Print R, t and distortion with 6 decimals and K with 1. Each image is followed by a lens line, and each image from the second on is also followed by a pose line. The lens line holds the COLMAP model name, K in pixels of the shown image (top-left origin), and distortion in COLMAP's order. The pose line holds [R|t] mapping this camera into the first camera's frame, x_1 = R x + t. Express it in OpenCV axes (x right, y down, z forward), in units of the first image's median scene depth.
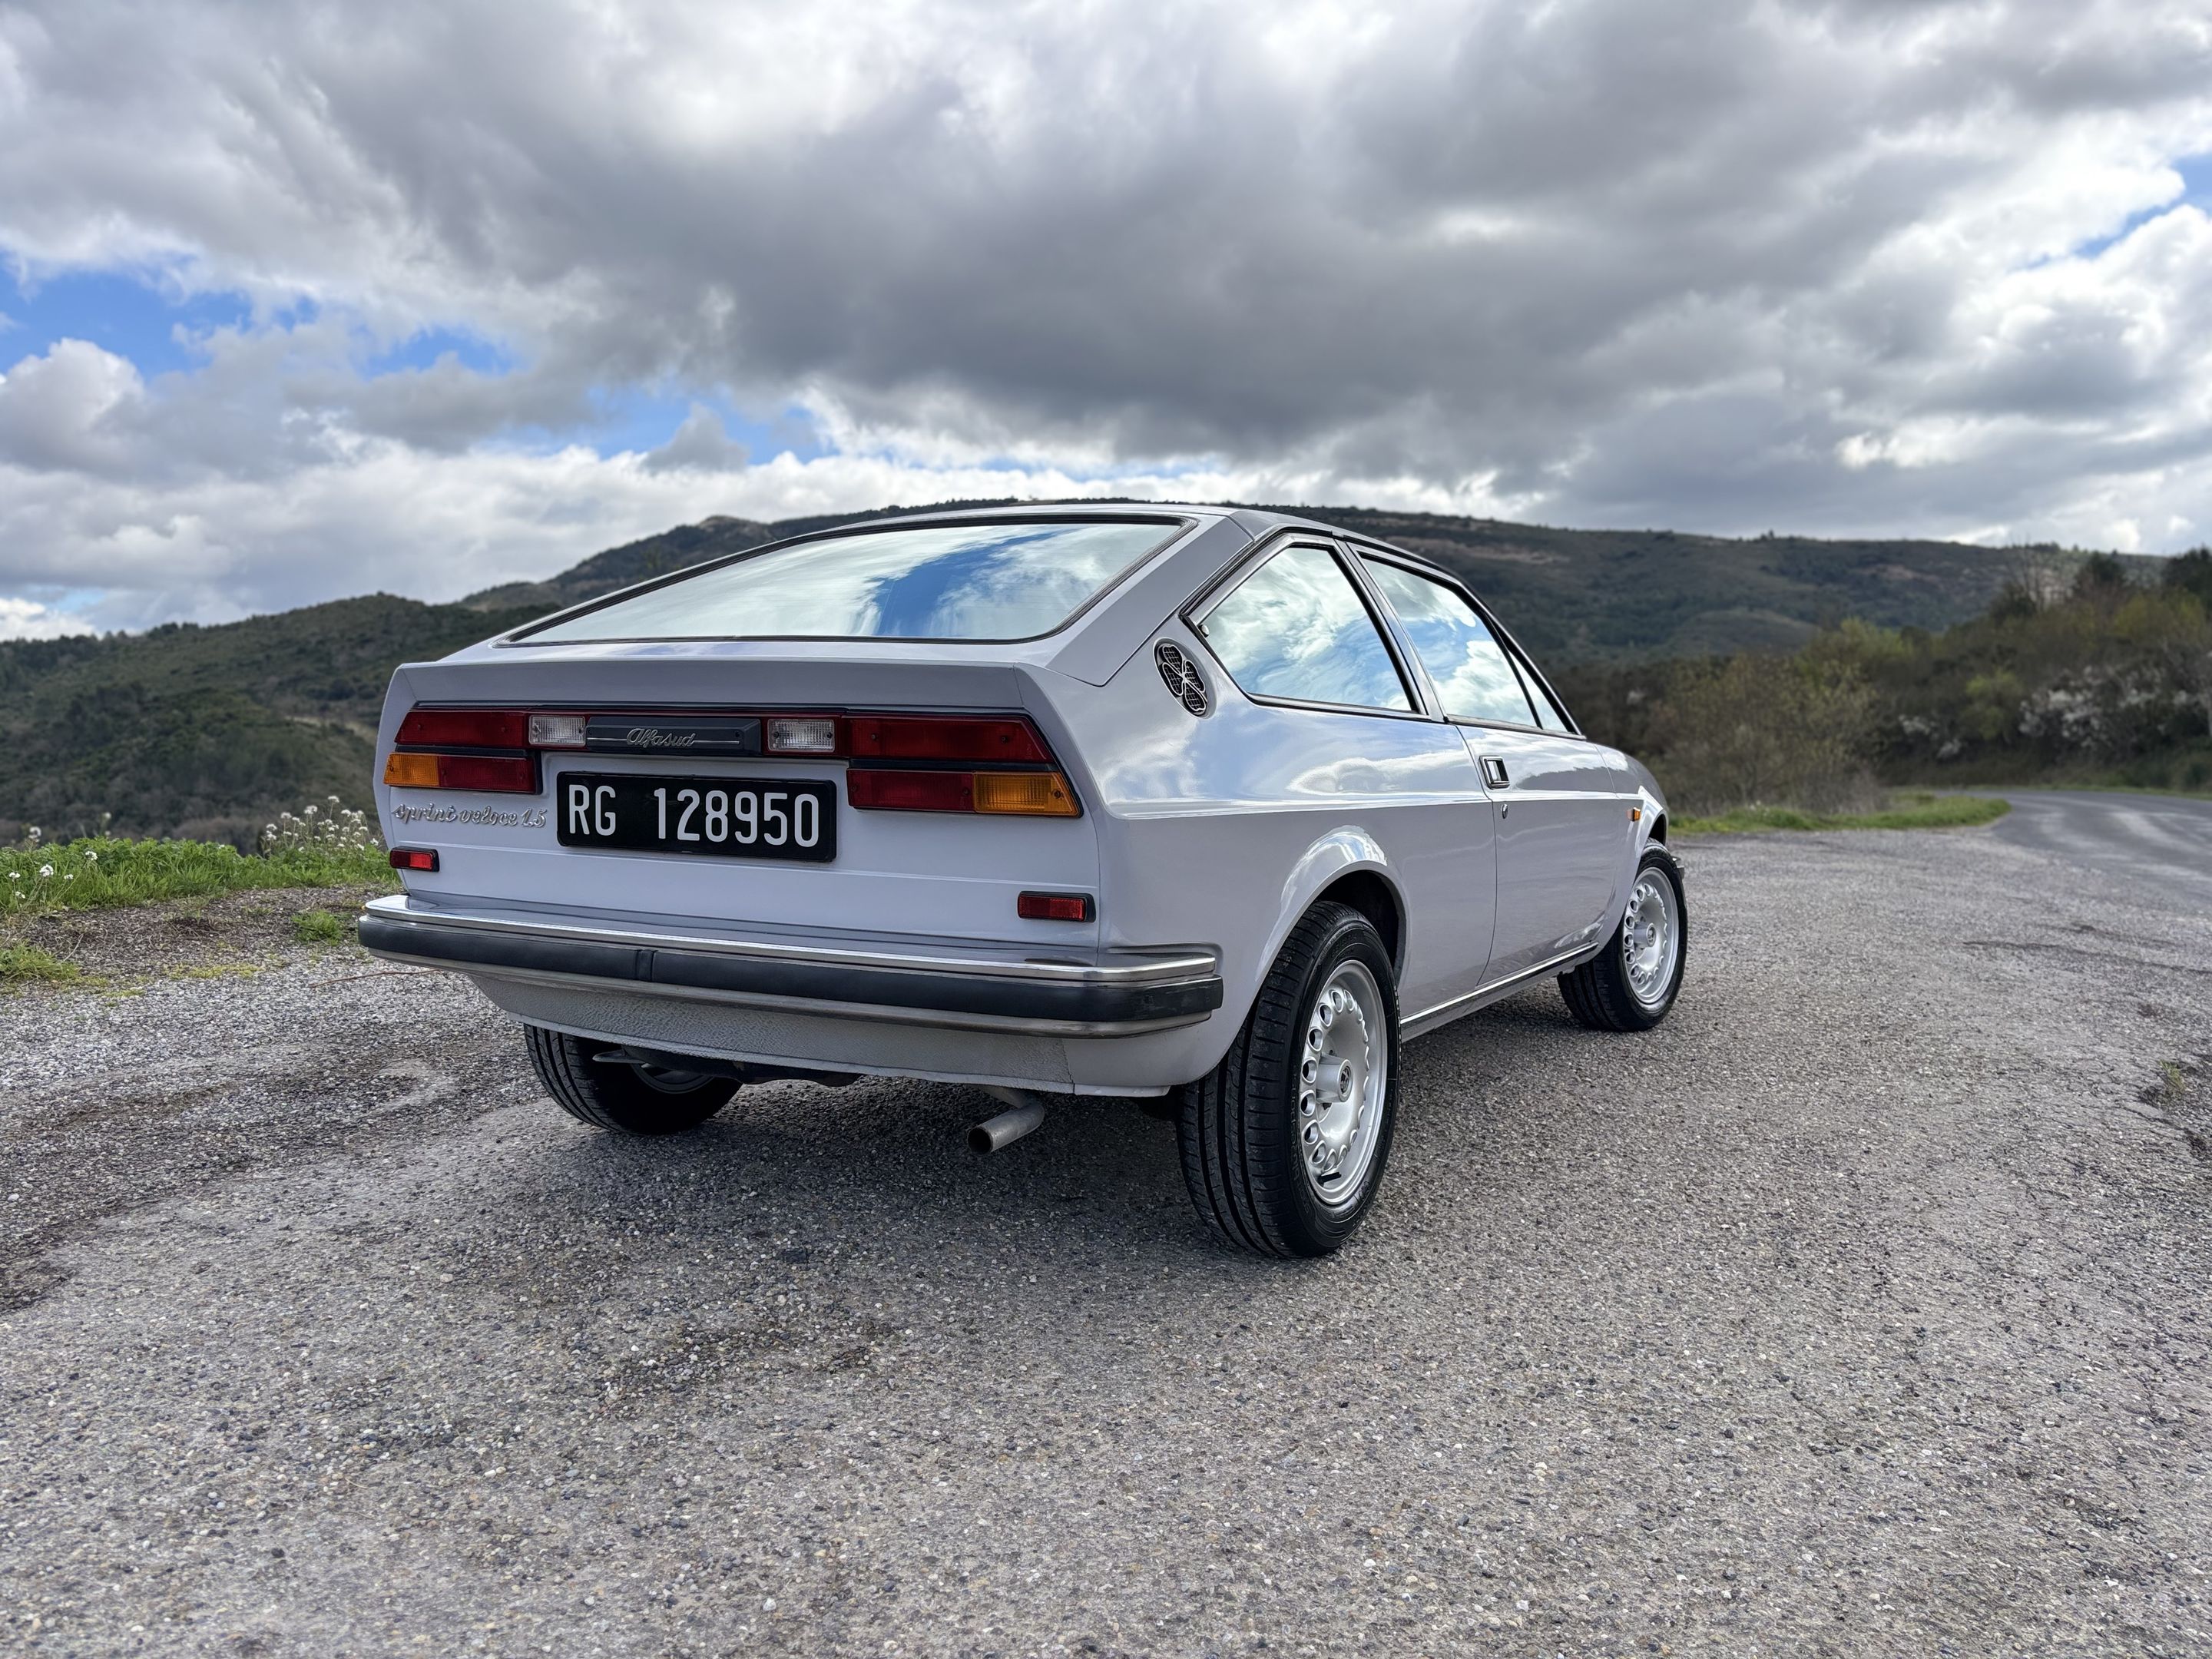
lens RADIAL K [[1676.2, 0, 1115.9], [0, 1676.2, 840.0], [0, 0, 1]] dist [0.063024, -0.065625]
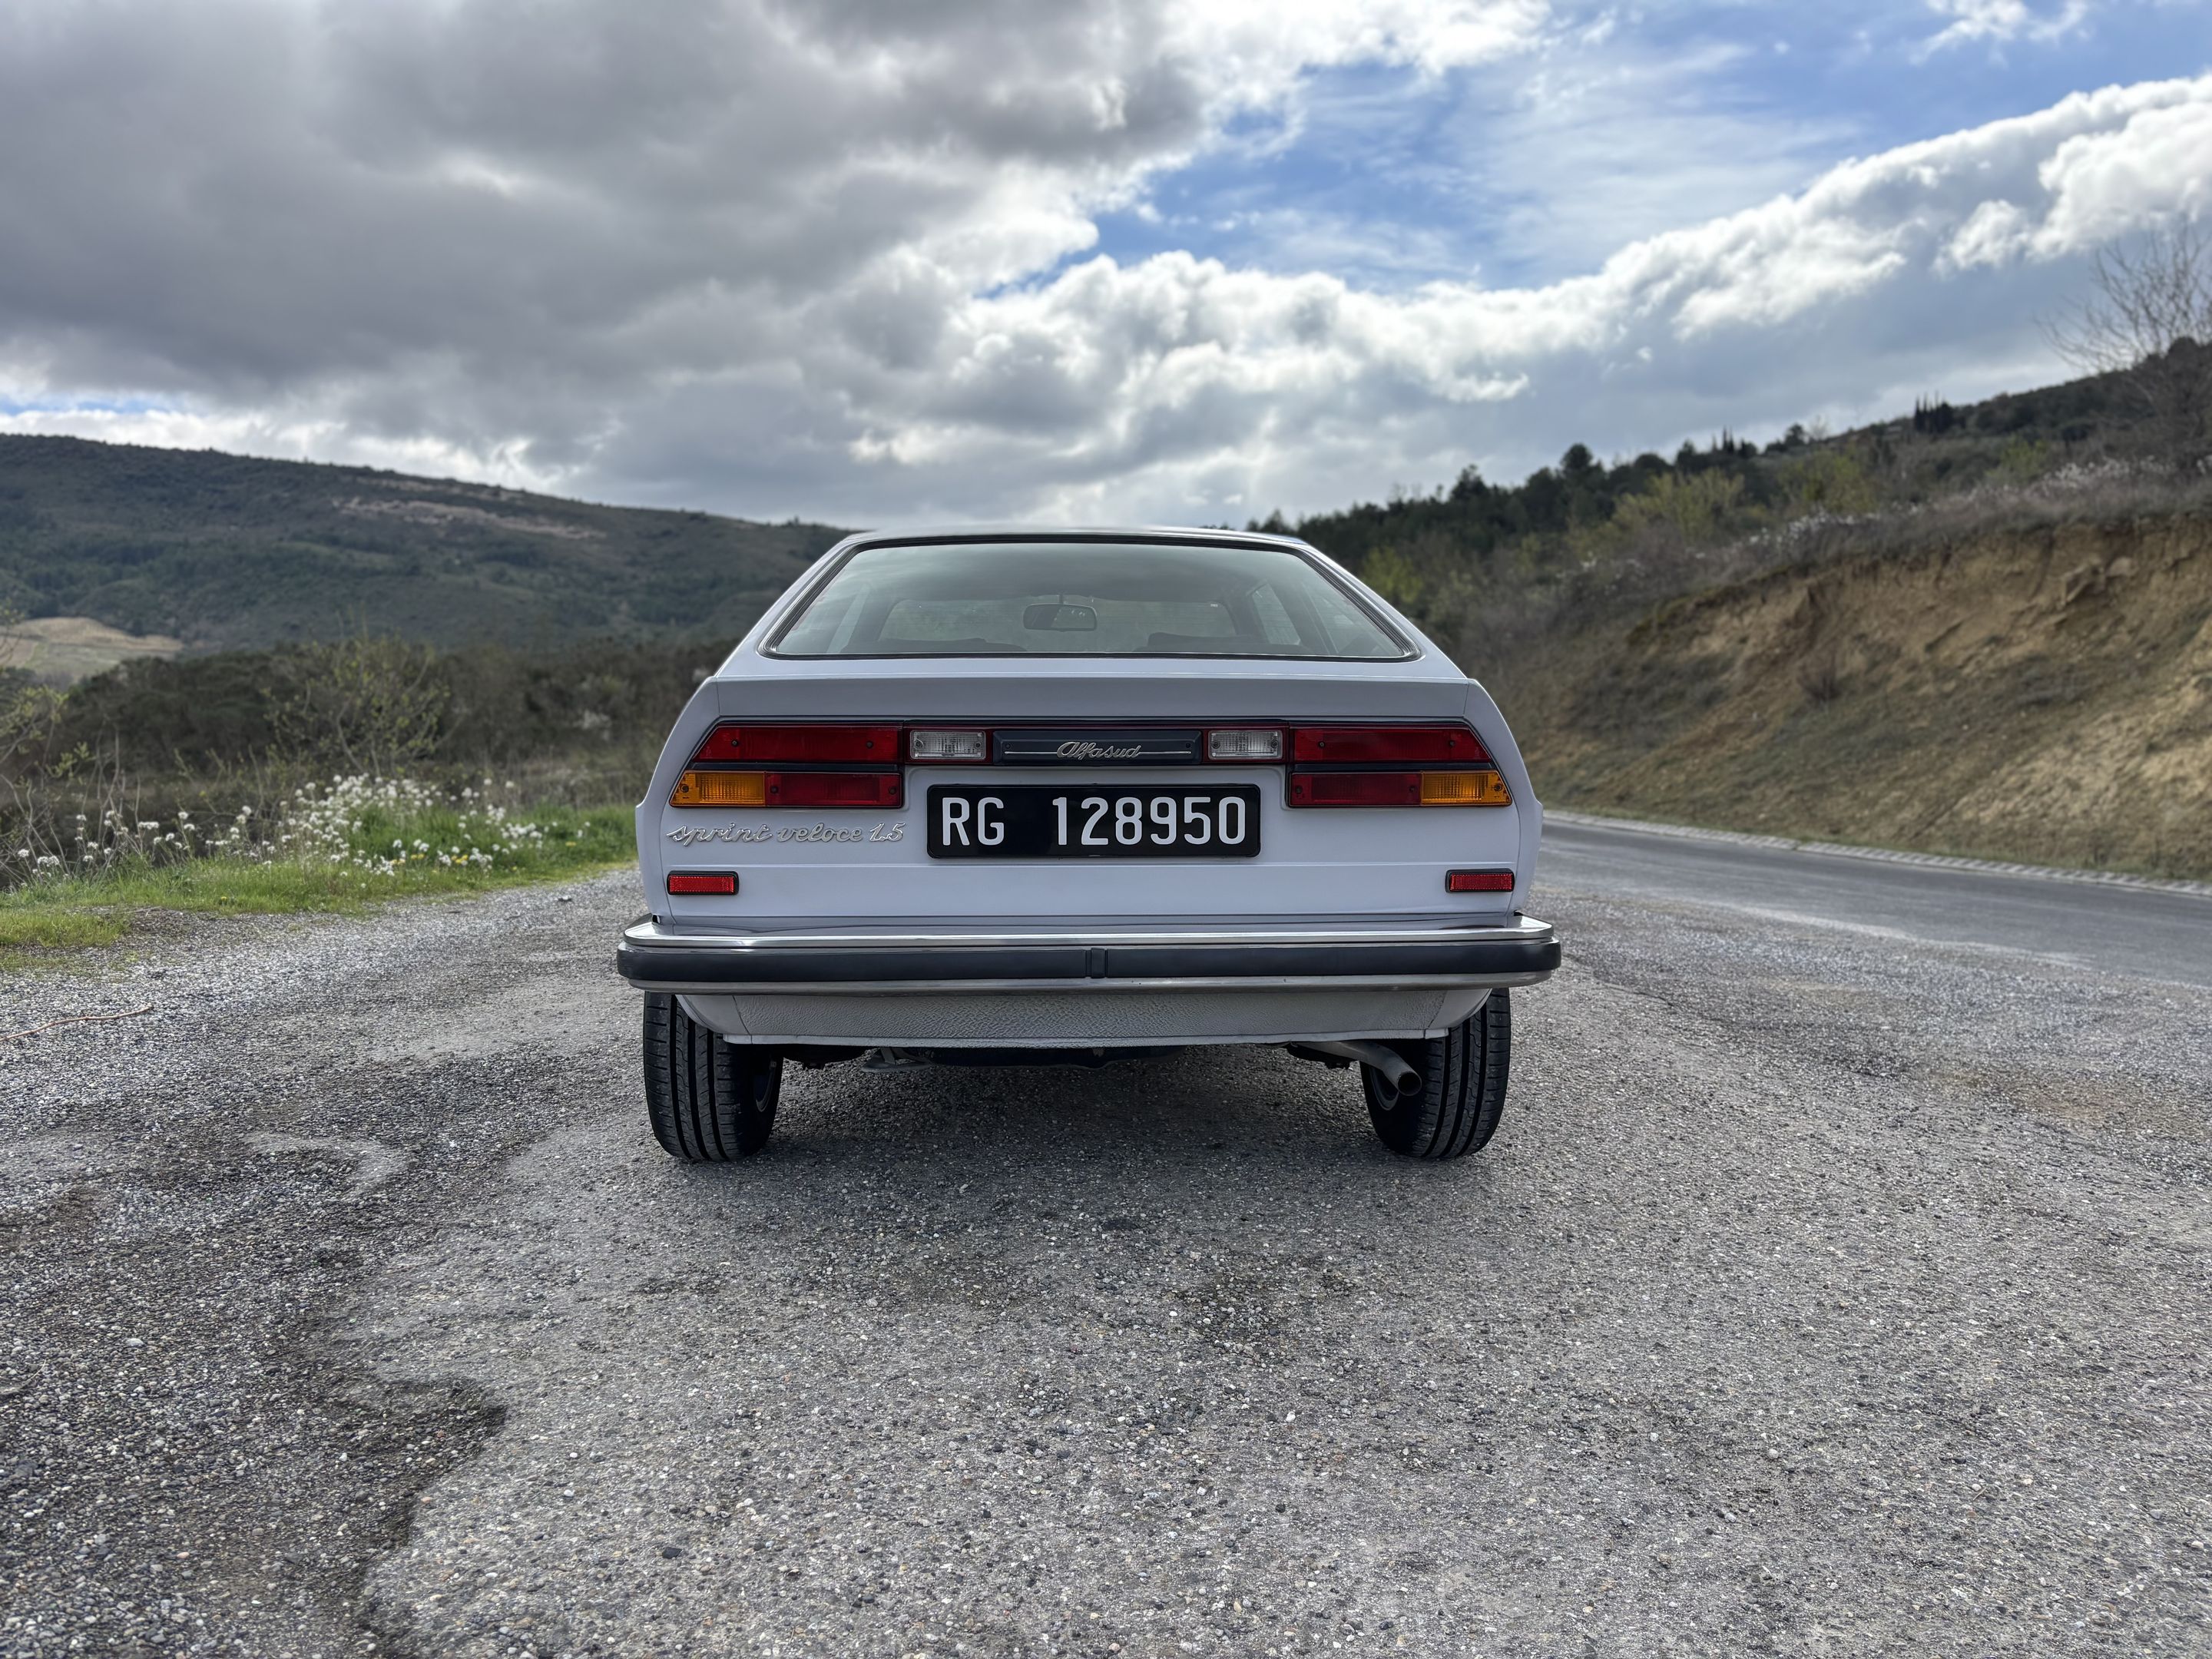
lens RADIAL K [[1685.1, 0, 1106.0], [0, 1685.1, 829.5], [0, 0, 1]] dist [0.042551, -0.008823]
pose [[0.855605, -0.050442, 0.515165, -0.803811], [0.046981, 0.998700, 0.019759, -0.030590], [-0.515492, 0.007297, 0.856863, 0.079346]]
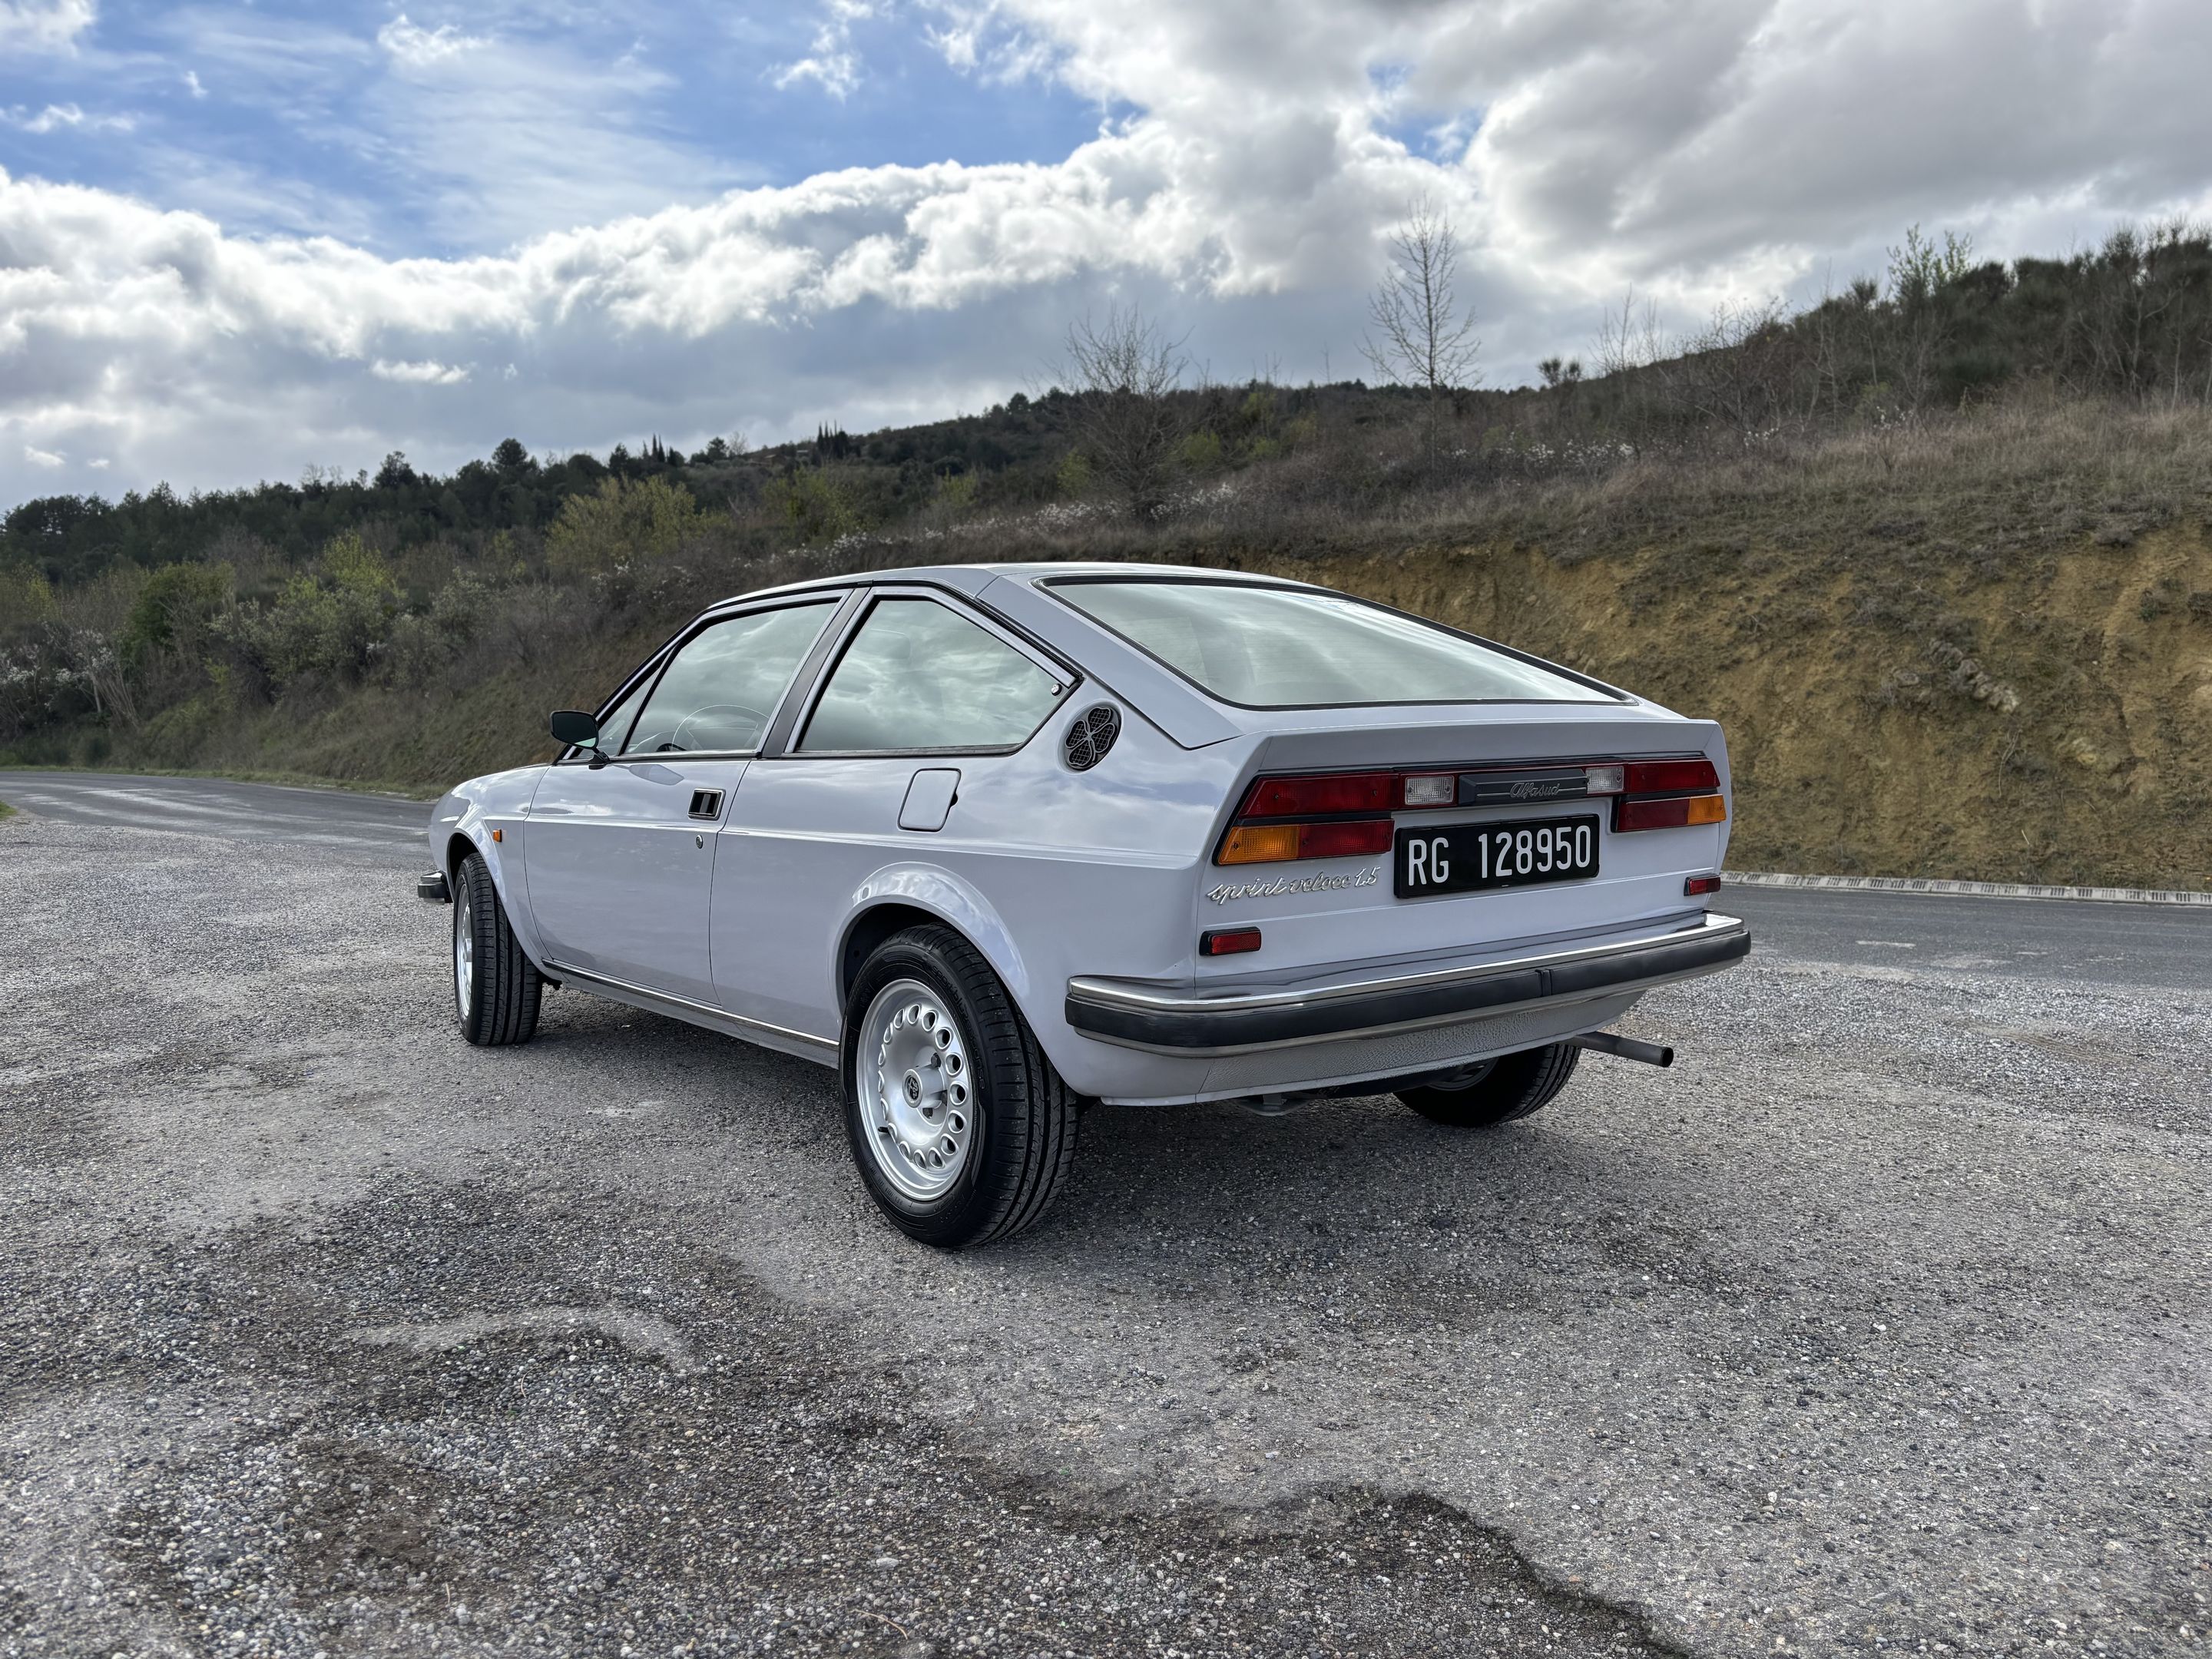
lens RADIAL K [[1676.2, 0, 1115.9], [0, 1676.2, 840.0], [0, 0, 1]] dist [0.063024, -0.065625]
pose [[0.408188, -0.092463, 0.908203, -1.433536], [0.079255, 0.994690, 0.065648, -0.123570], [-0.909451, 0.045183, 0.413349, 0.765470]]
